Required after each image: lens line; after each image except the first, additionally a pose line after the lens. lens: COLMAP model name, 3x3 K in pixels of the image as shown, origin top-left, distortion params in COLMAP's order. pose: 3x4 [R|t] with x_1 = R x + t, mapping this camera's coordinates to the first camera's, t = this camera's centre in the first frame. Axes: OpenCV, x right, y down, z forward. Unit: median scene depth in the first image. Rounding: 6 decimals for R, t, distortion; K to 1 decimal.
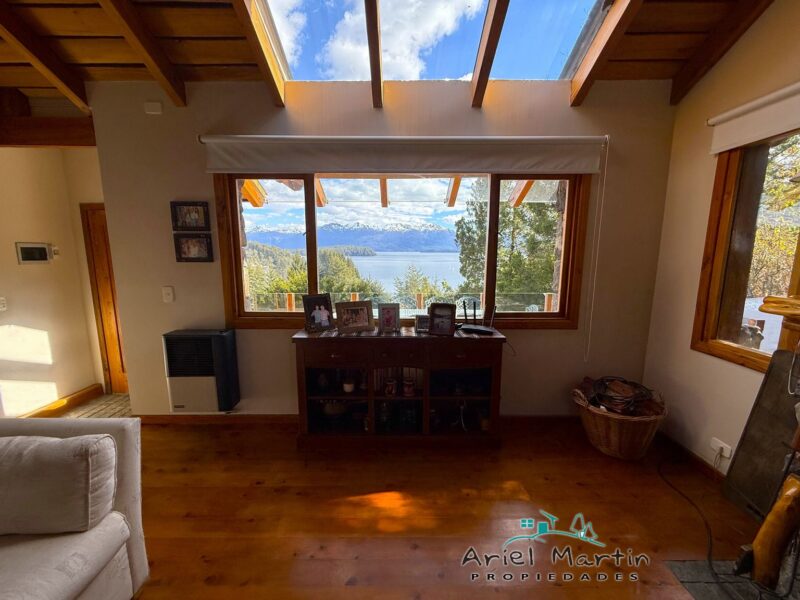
lens RADIAL K [[321.2, 0, 399.2], [0, 321.2, 300.9], [0, 0, 1]] dist [-0.000191, -0.000224]
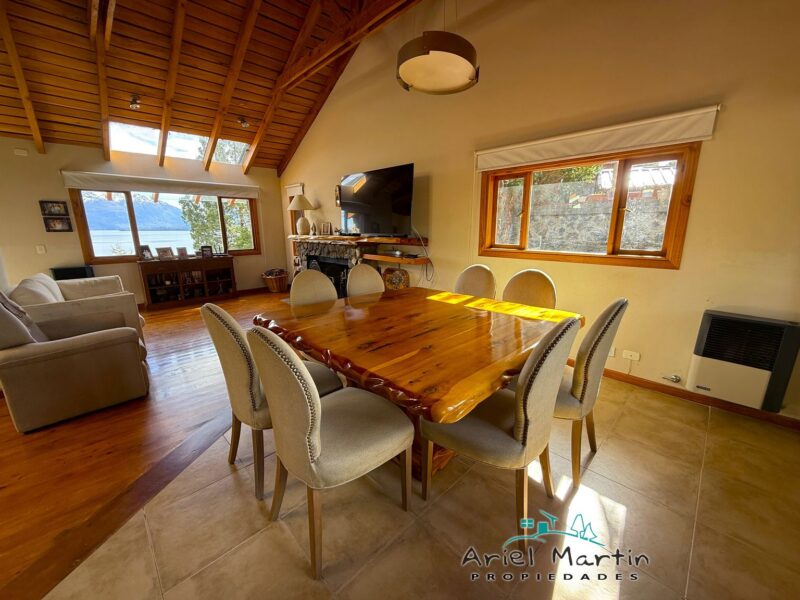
lens RADIAL K [[321.2, 0, 399.2], [0, 321.2, 300.9], [0, 0, 1]] dist [-0.000191, -0.000224]
pose [[0.719093, -0.159708, 0.676313, -0.533306], [0.112690, 0.987150, 0.113292, 0.306220], [-0.685716, -0.005254, 0.727850, -1.852552]]
